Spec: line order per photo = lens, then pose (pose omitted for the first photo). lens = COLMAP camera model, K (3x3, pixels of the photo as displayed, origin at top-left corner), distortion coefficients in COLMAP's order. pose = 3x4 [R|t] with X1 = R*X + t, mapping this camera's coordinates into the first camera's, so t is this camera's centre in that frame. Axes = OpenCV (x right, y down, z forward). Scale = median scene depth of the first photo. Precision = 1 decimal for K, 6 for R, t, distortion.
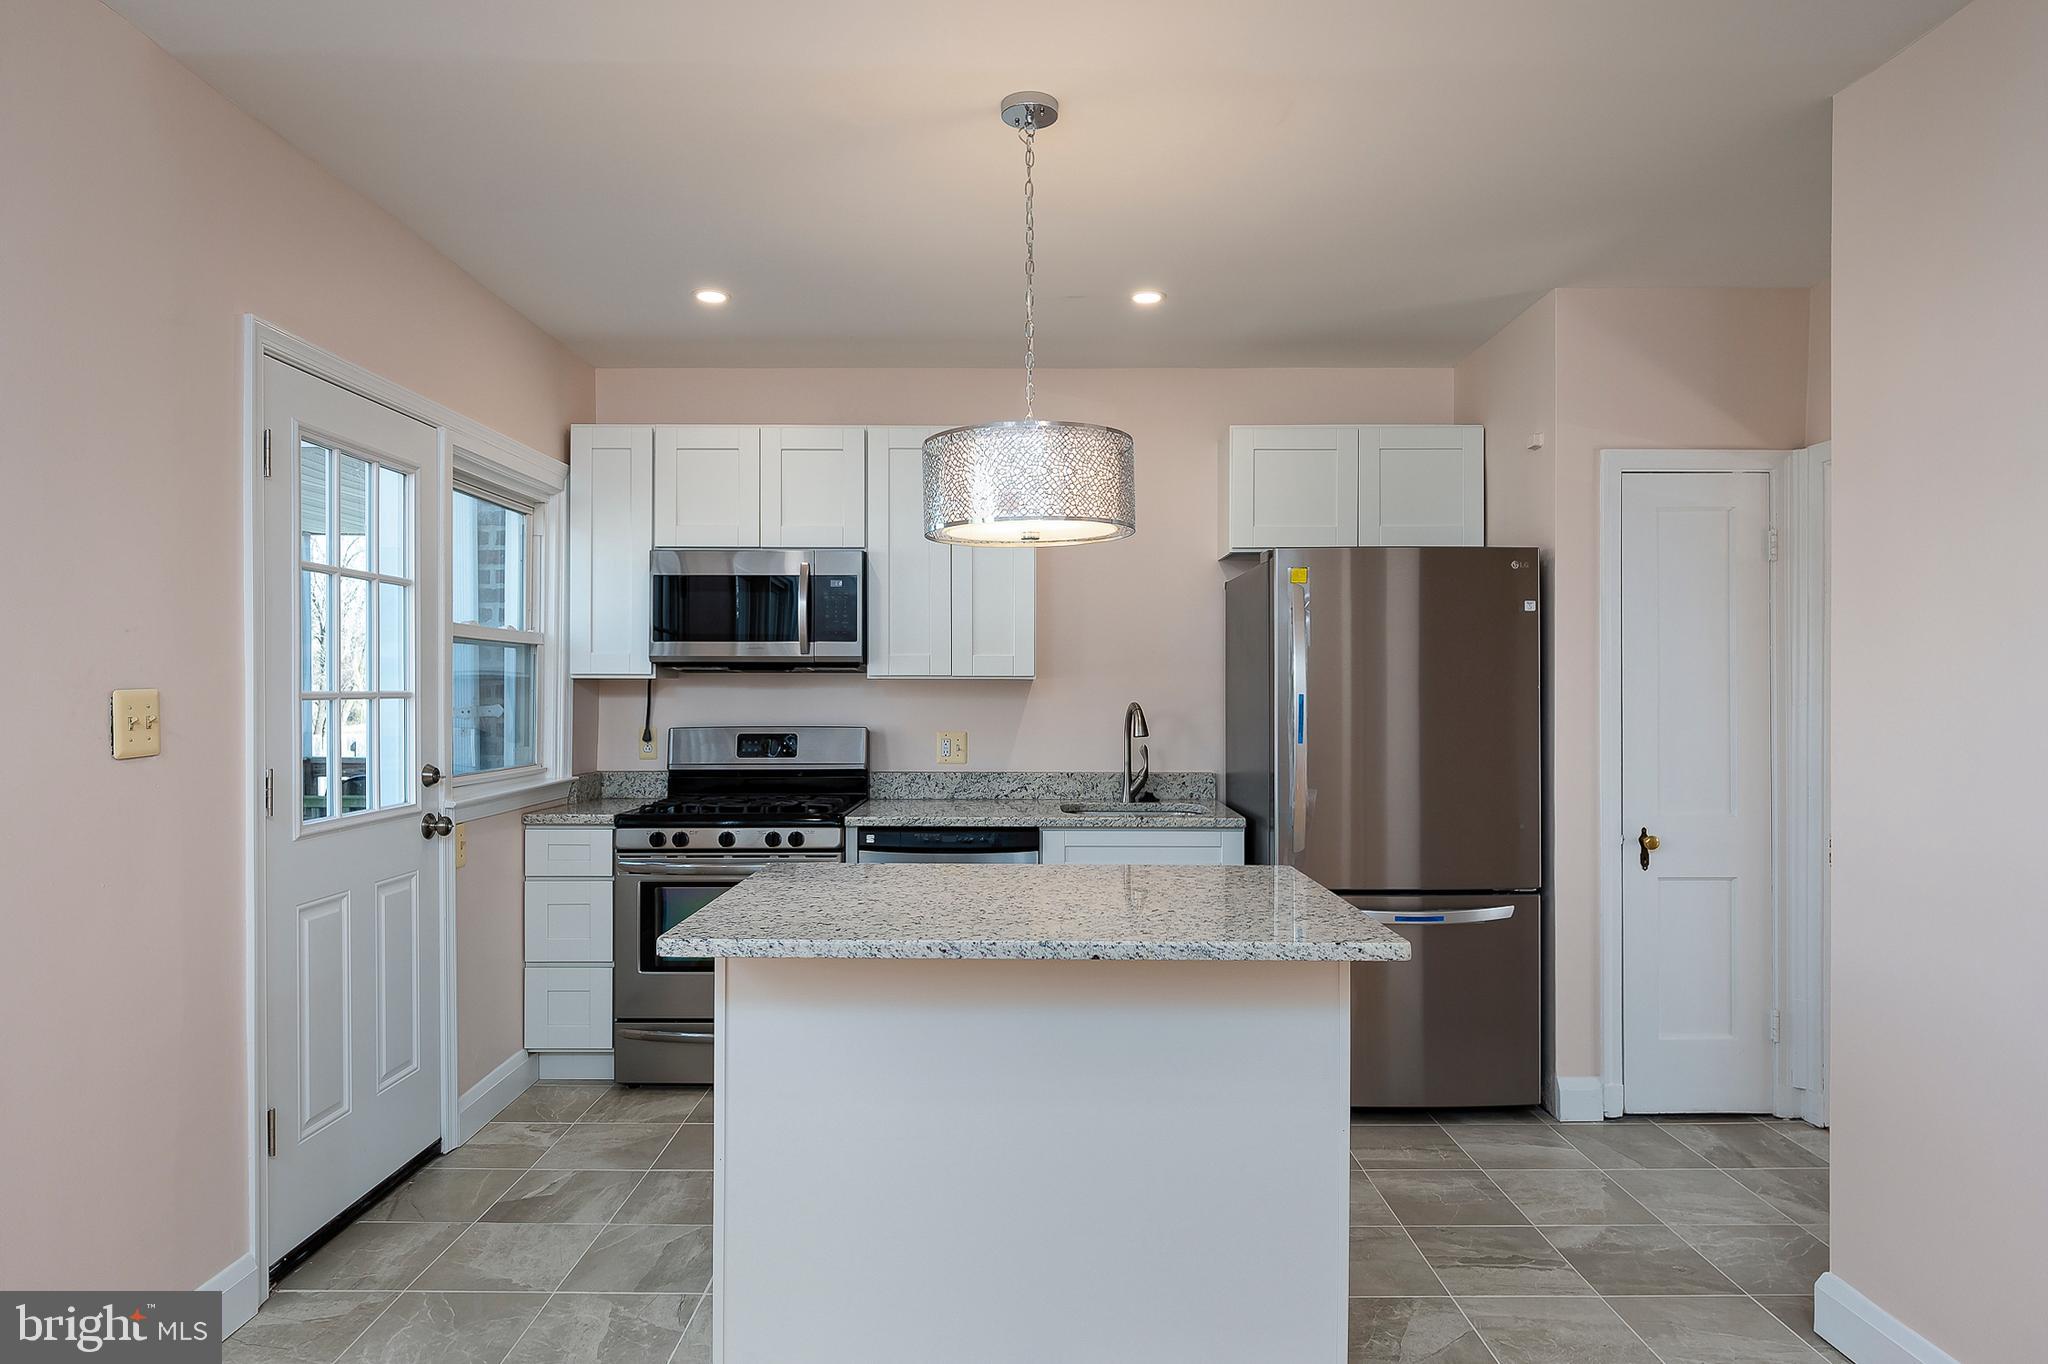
lens RADIAL K [[1171.8, 0, 1024.5], [0, 1171.8, 675.3], [0, 0, 1]] dist [-0.000350, -0.000510]
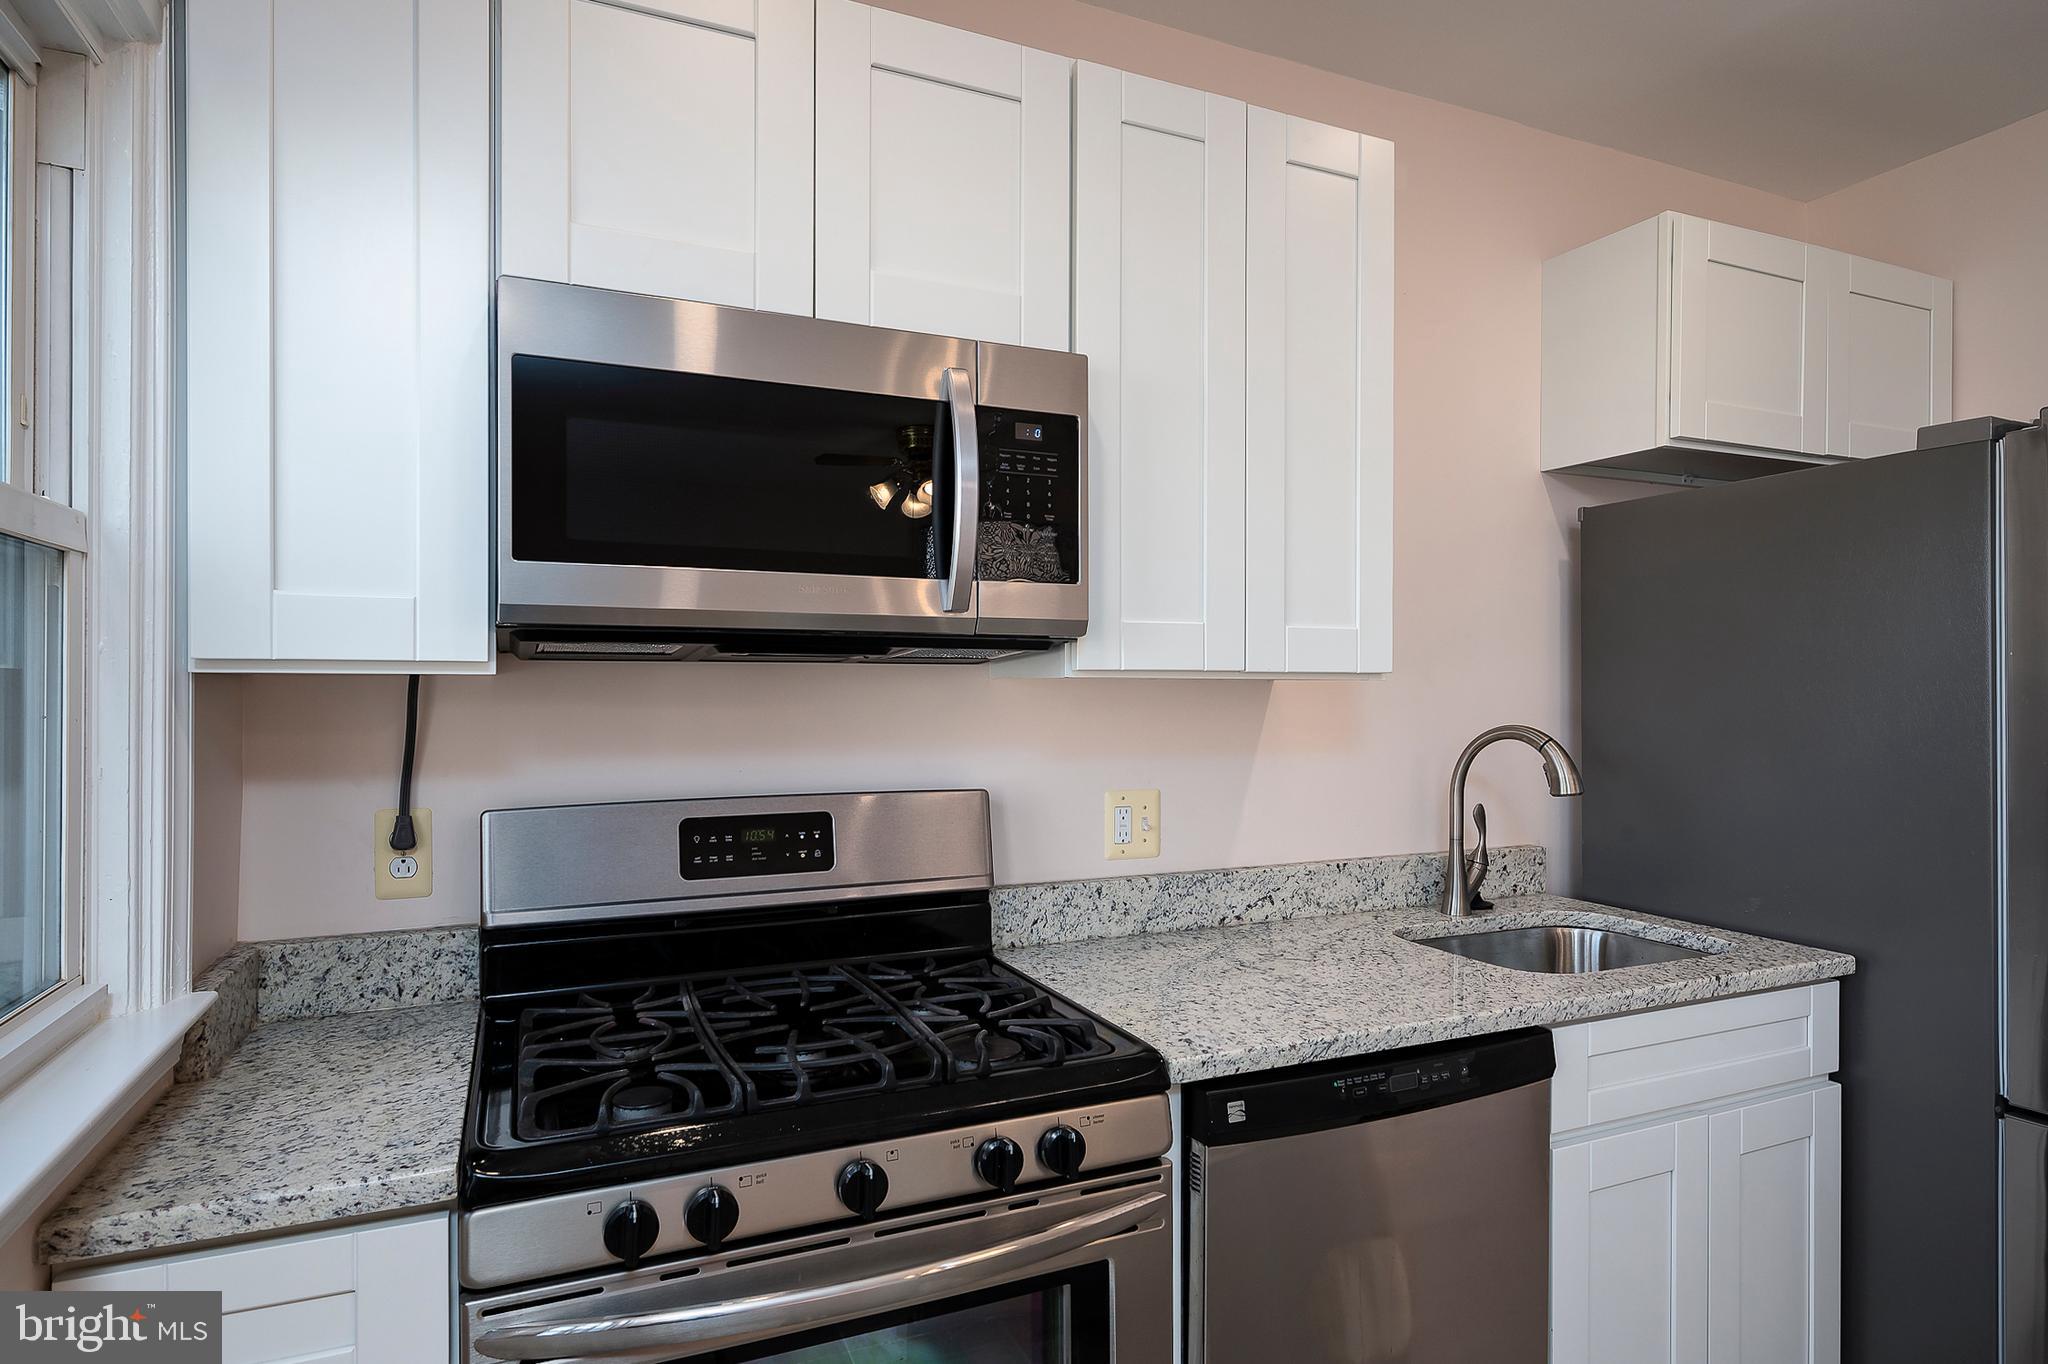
lens RADIAL K [[1132.5, 0, 1024.0], [0, 1132.5, 682.0], [0, 0, 1]] dist [-0.002544, 0.000319]
pose [[0.913788, 0.001479, 0.406188, -0.309129], [-0.002865, 0.999992, 0.002805, 0.003616], [-0.406180, -0.003727, 0.913785, 0.645462]]
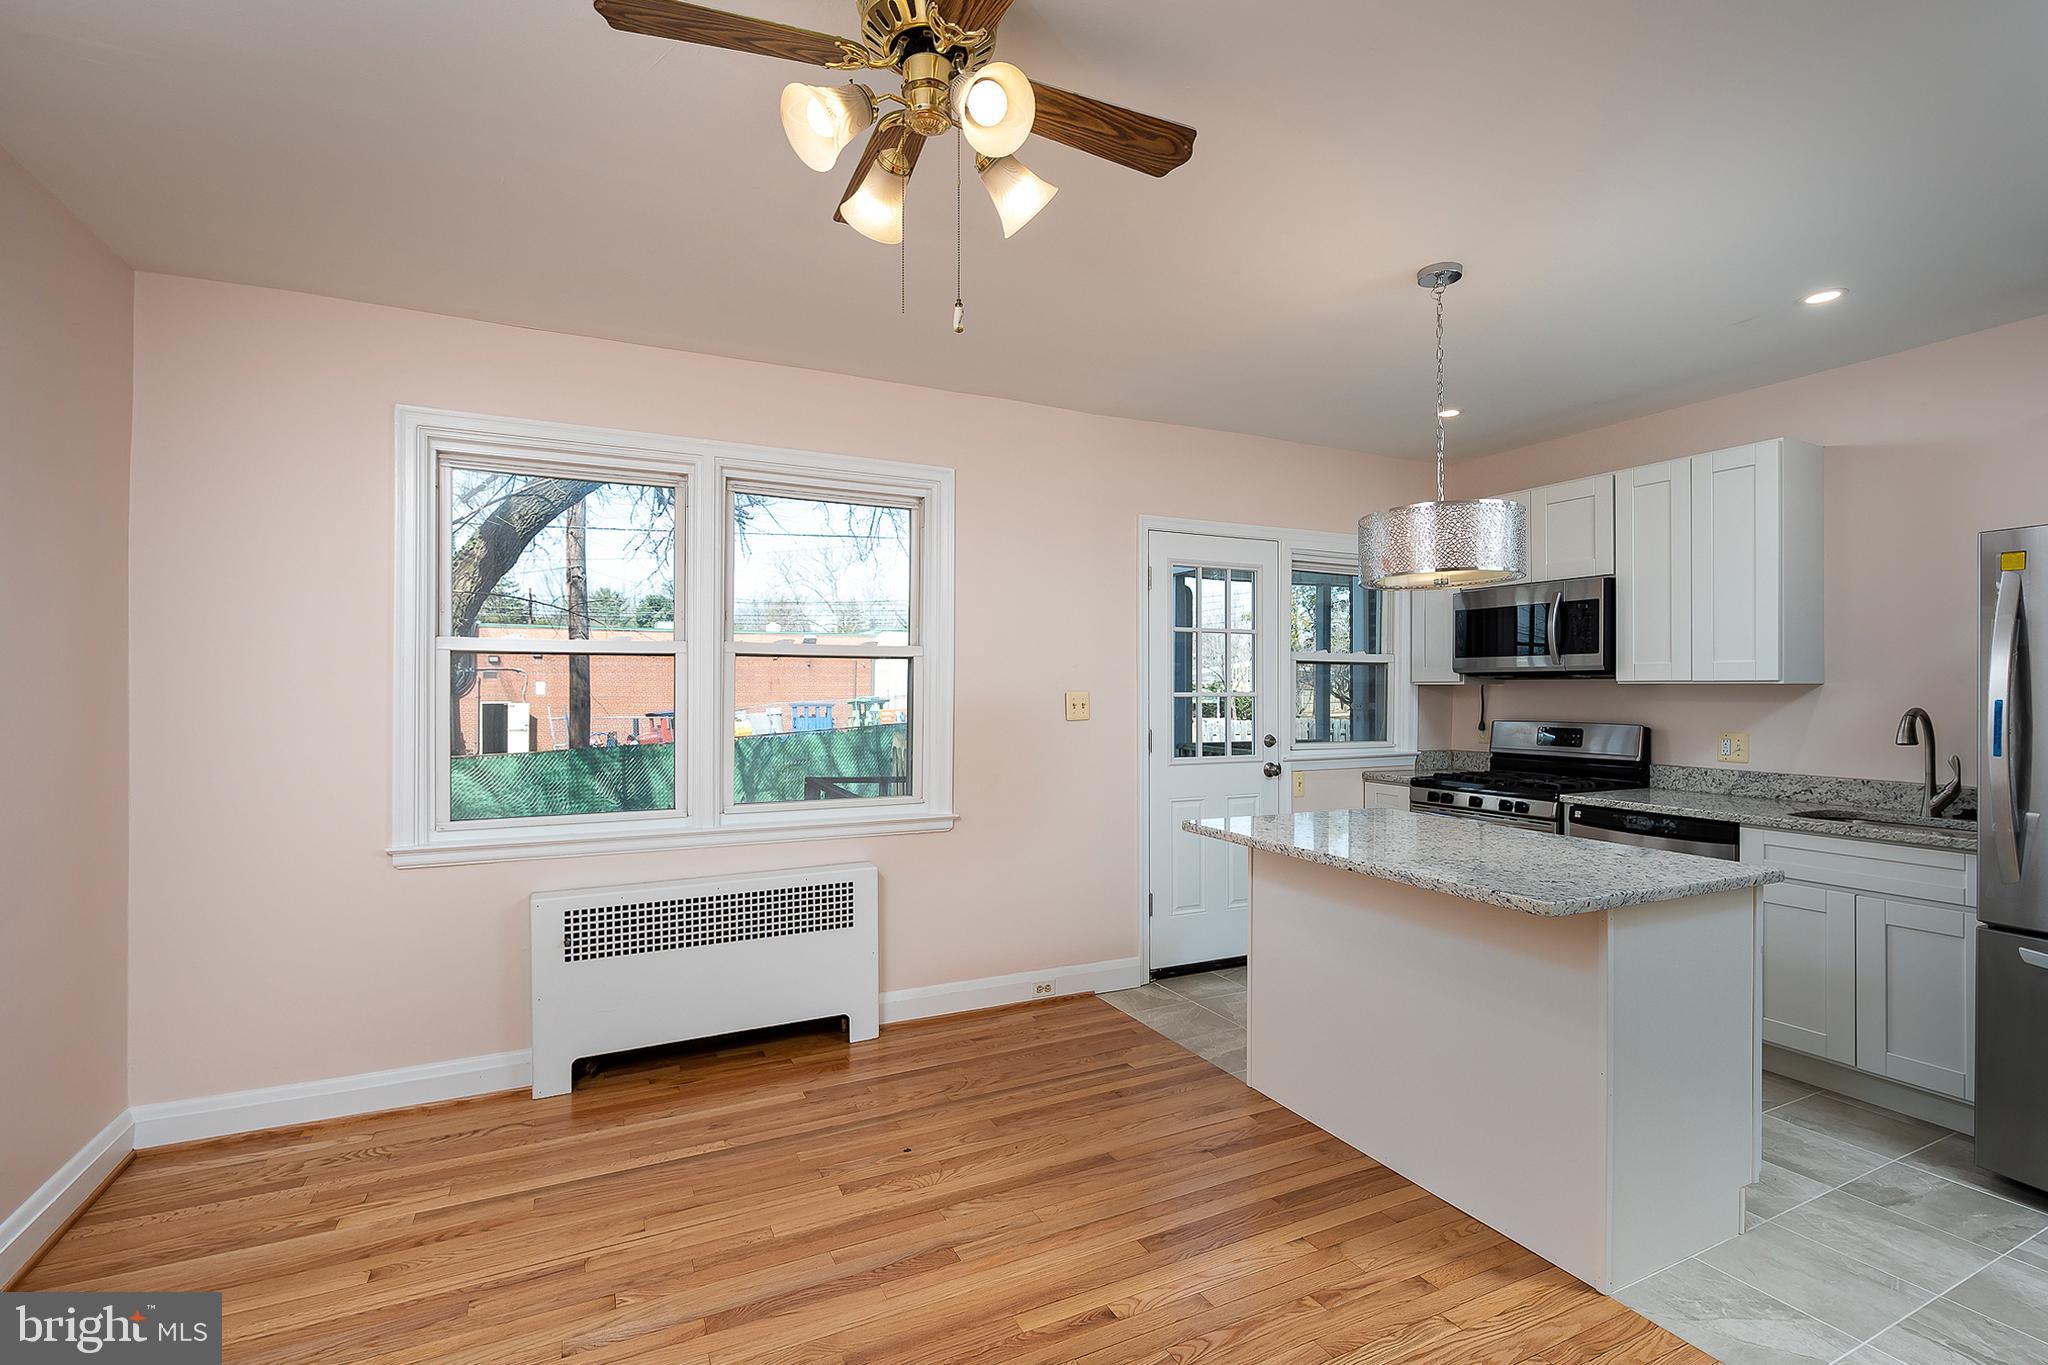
lens RADIAL K [[939.2, 0, 1028.1], [0, 939.2, 688.3], [0, 0, 1]] dist [-0.000282, 0.000018]
pose [[0.439036, -0.001223, -0.898468, 0.459144], [0.007527, 0.999969, 0.002316, 0.000918], [0.898438, -0.007780, 0.439032, 0.046826]]
